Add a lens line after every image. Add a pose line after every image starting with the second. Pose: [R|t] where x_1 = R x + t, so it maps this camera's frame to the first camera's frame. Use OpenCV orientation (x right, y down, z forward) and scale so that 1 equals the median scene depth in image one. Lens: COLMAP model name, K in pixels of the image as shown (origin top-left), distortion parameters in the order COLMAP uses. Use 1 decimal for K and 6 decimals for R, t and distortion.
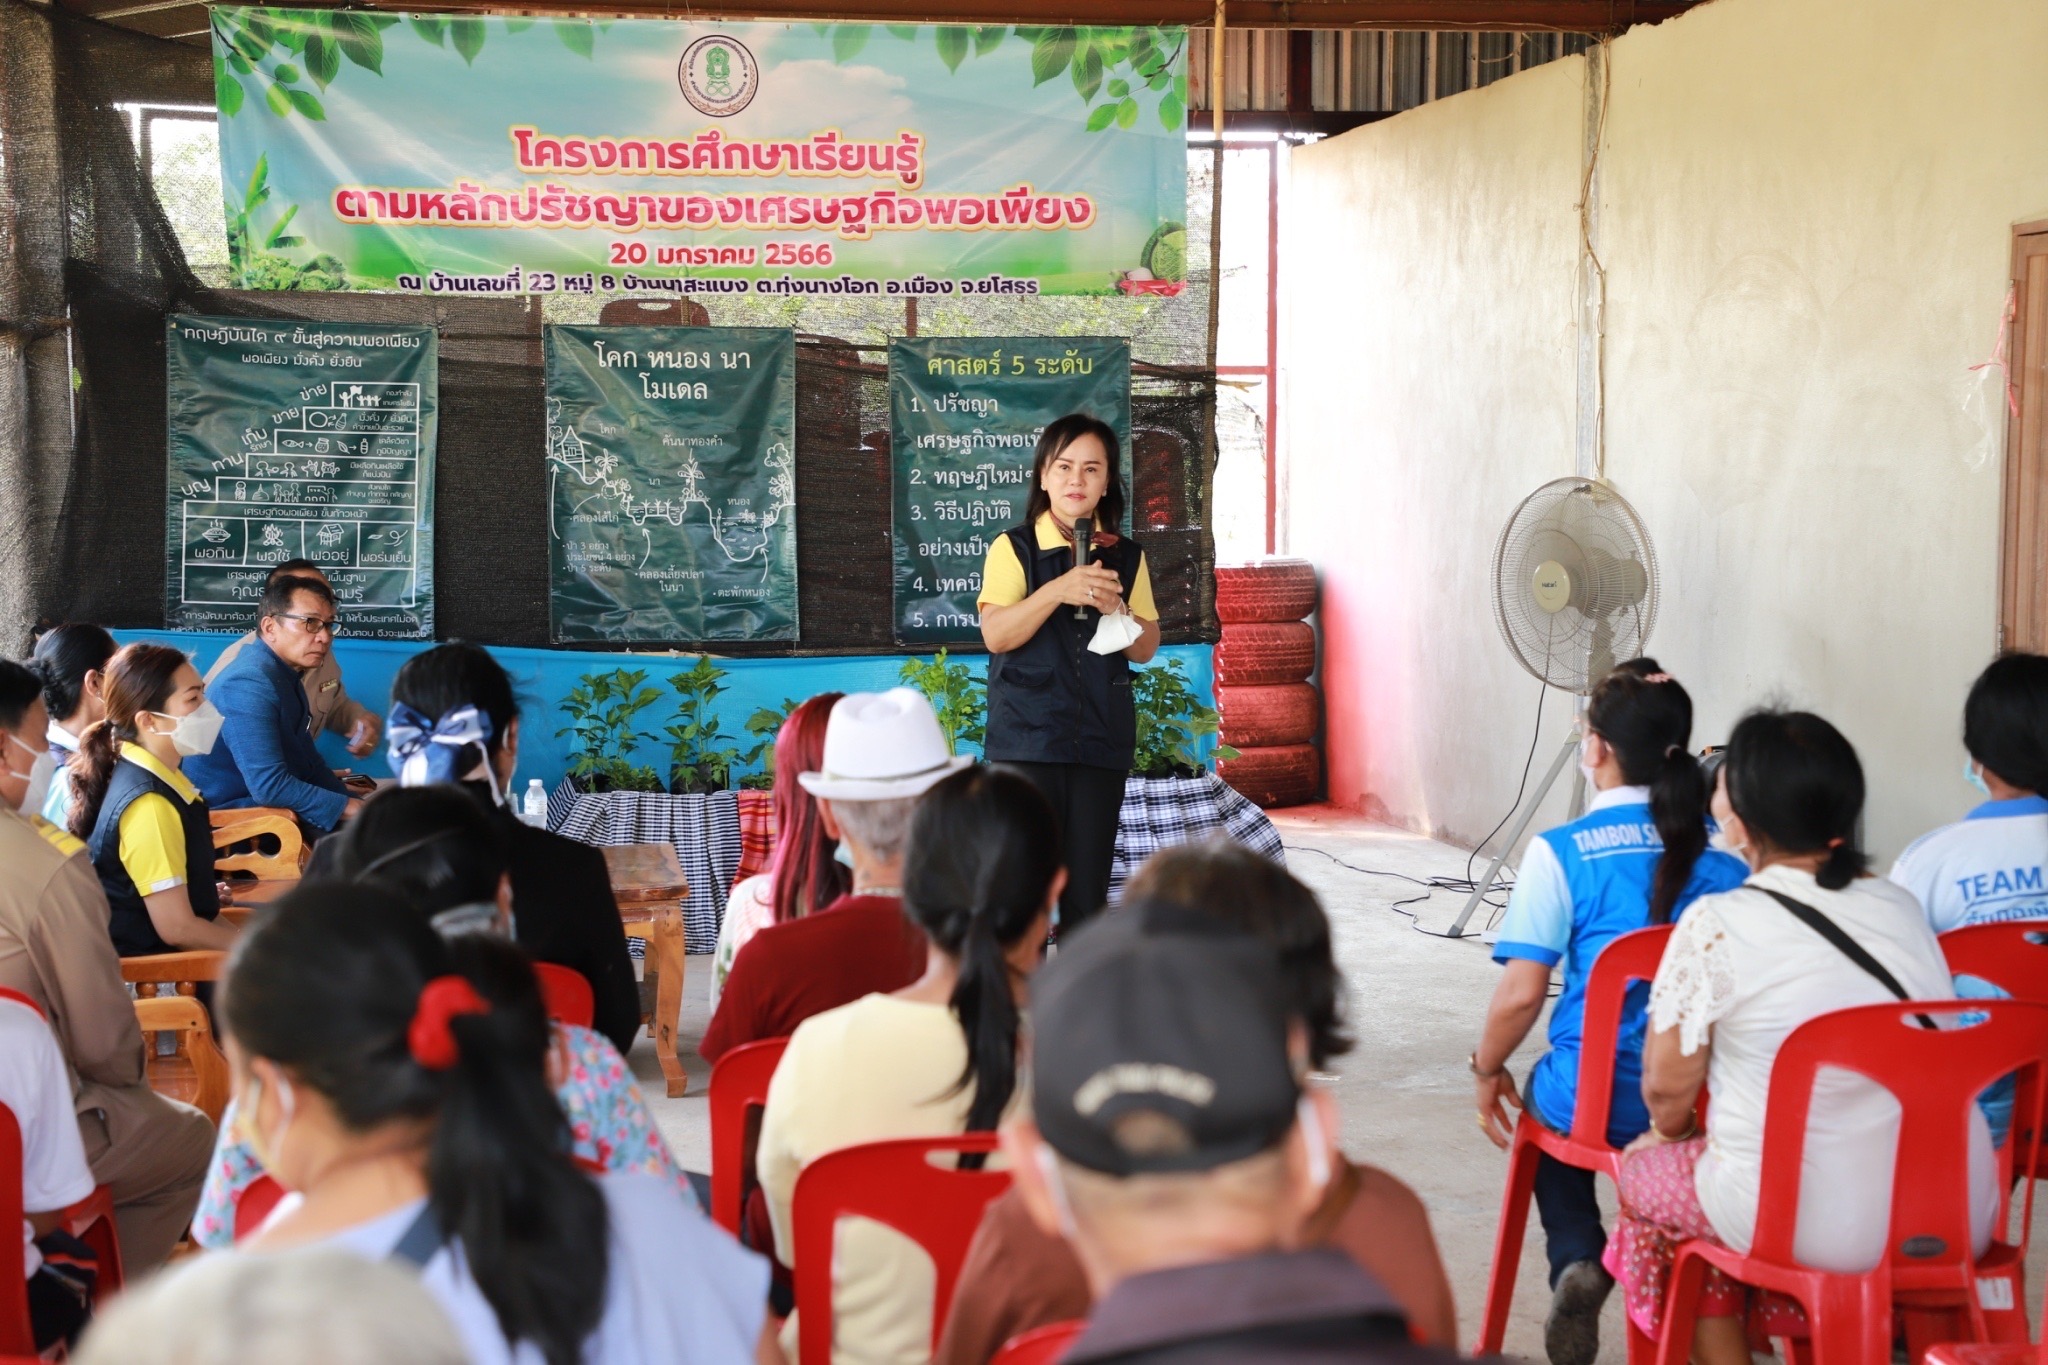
lens RADIAL K [[3060.4, 0, 965.8], [0, 3060.4, 646.2], [0, 0, 1]] dist [0.465365, 0.000000]
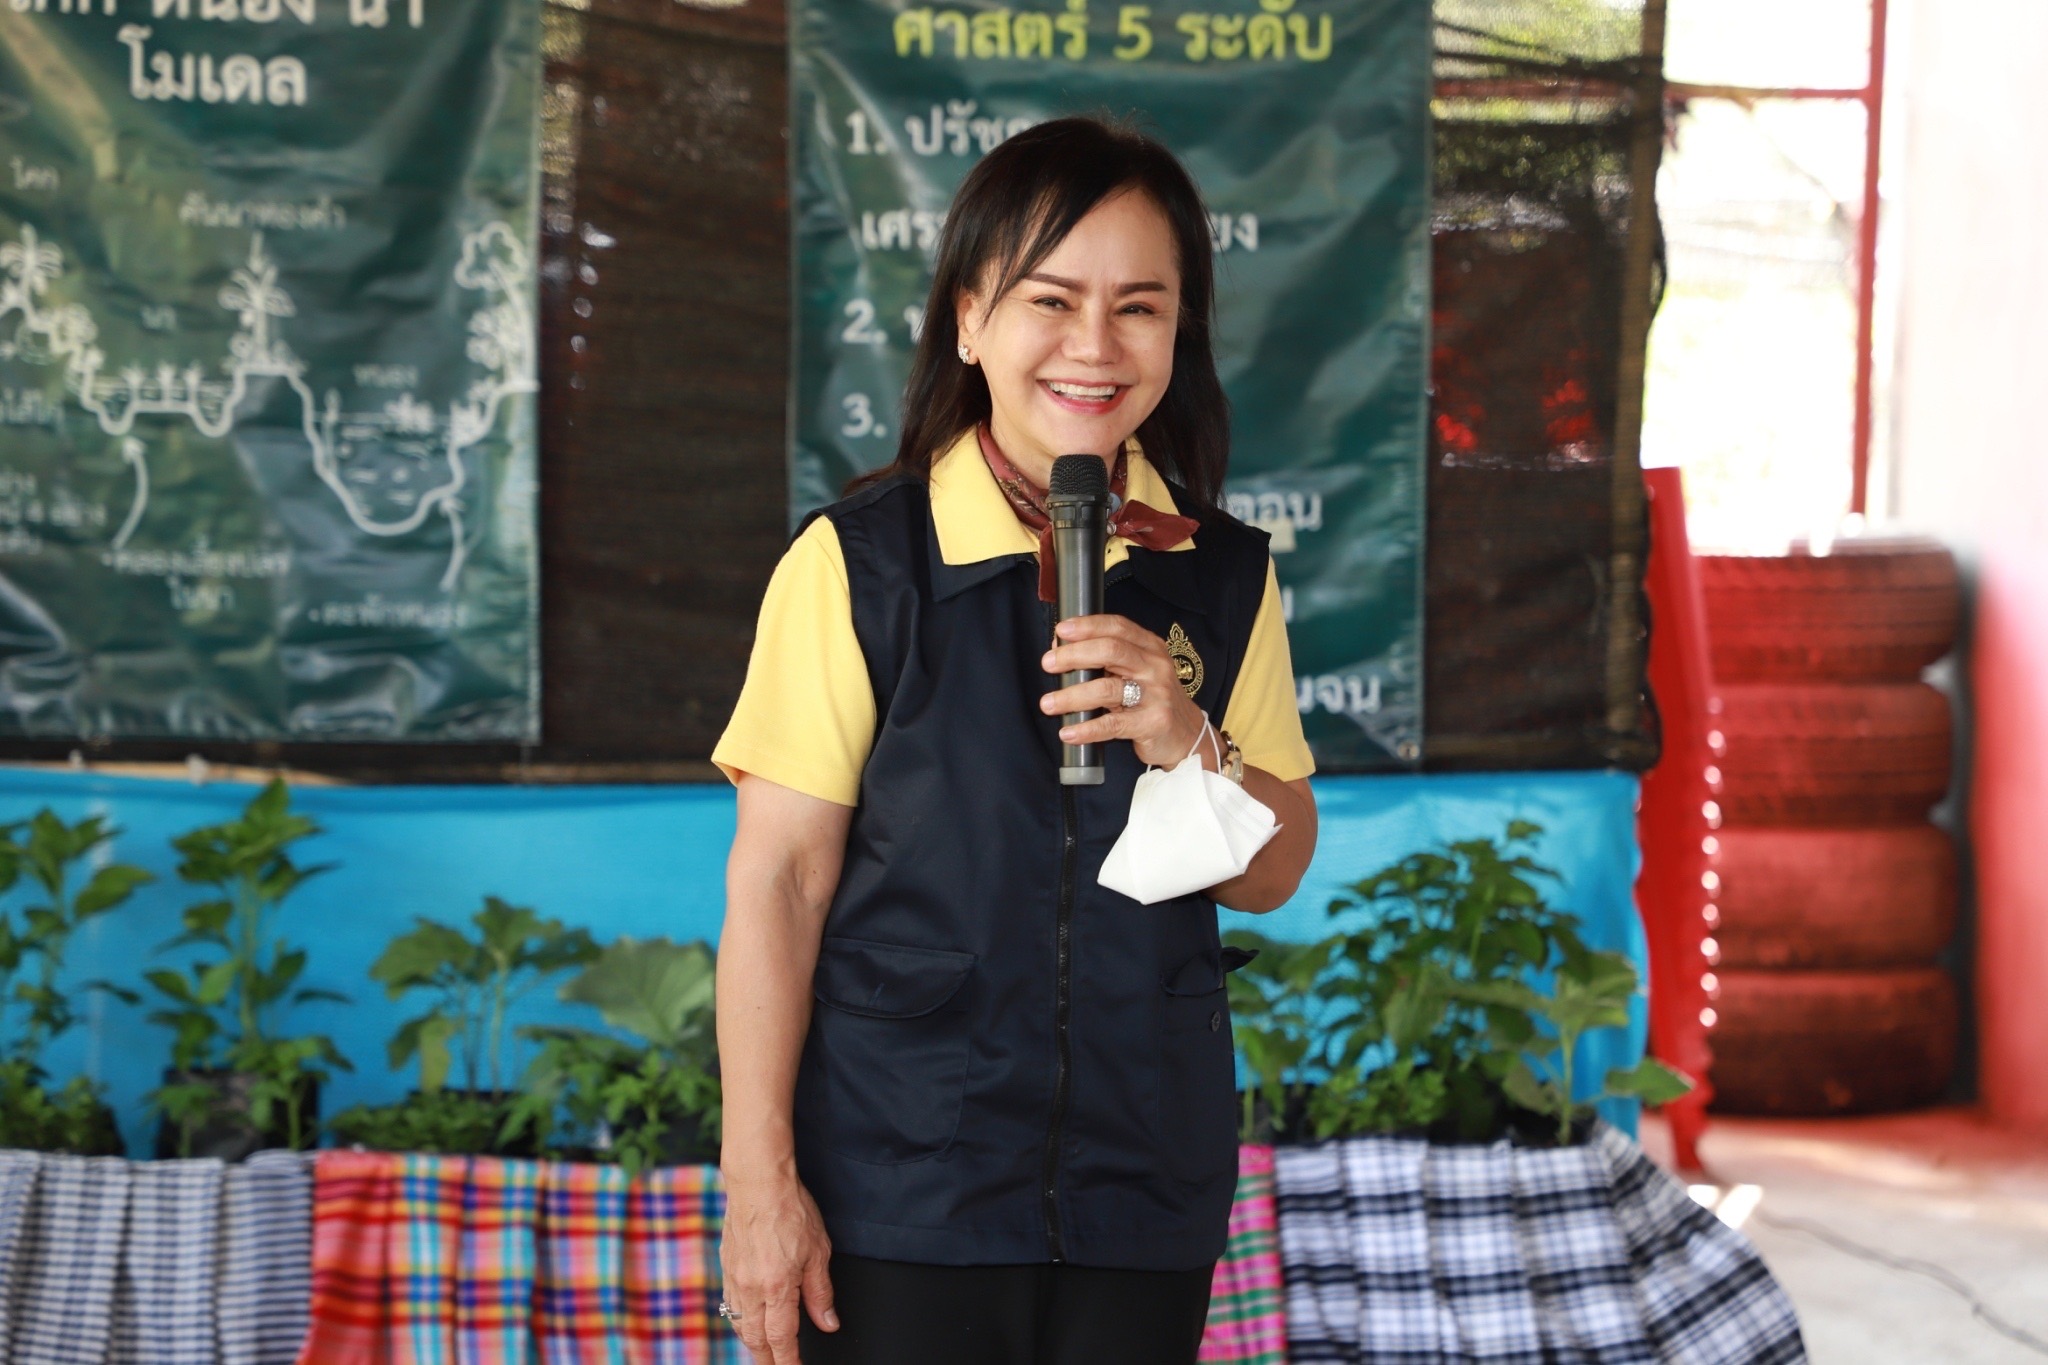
lens RADIAL K [[5125.0, 0, 984.7], [0, 5125.0, 648.0], [0, 0, 1]] dist [0.634137, 0.000000]
pose [[0.996176, 0.024906, -0.083747, 0.055281], [-0.024407, 0.999678, 0.006971, -0.019615], [0.083894, -0.004900, 0.996463, 0.365238]]
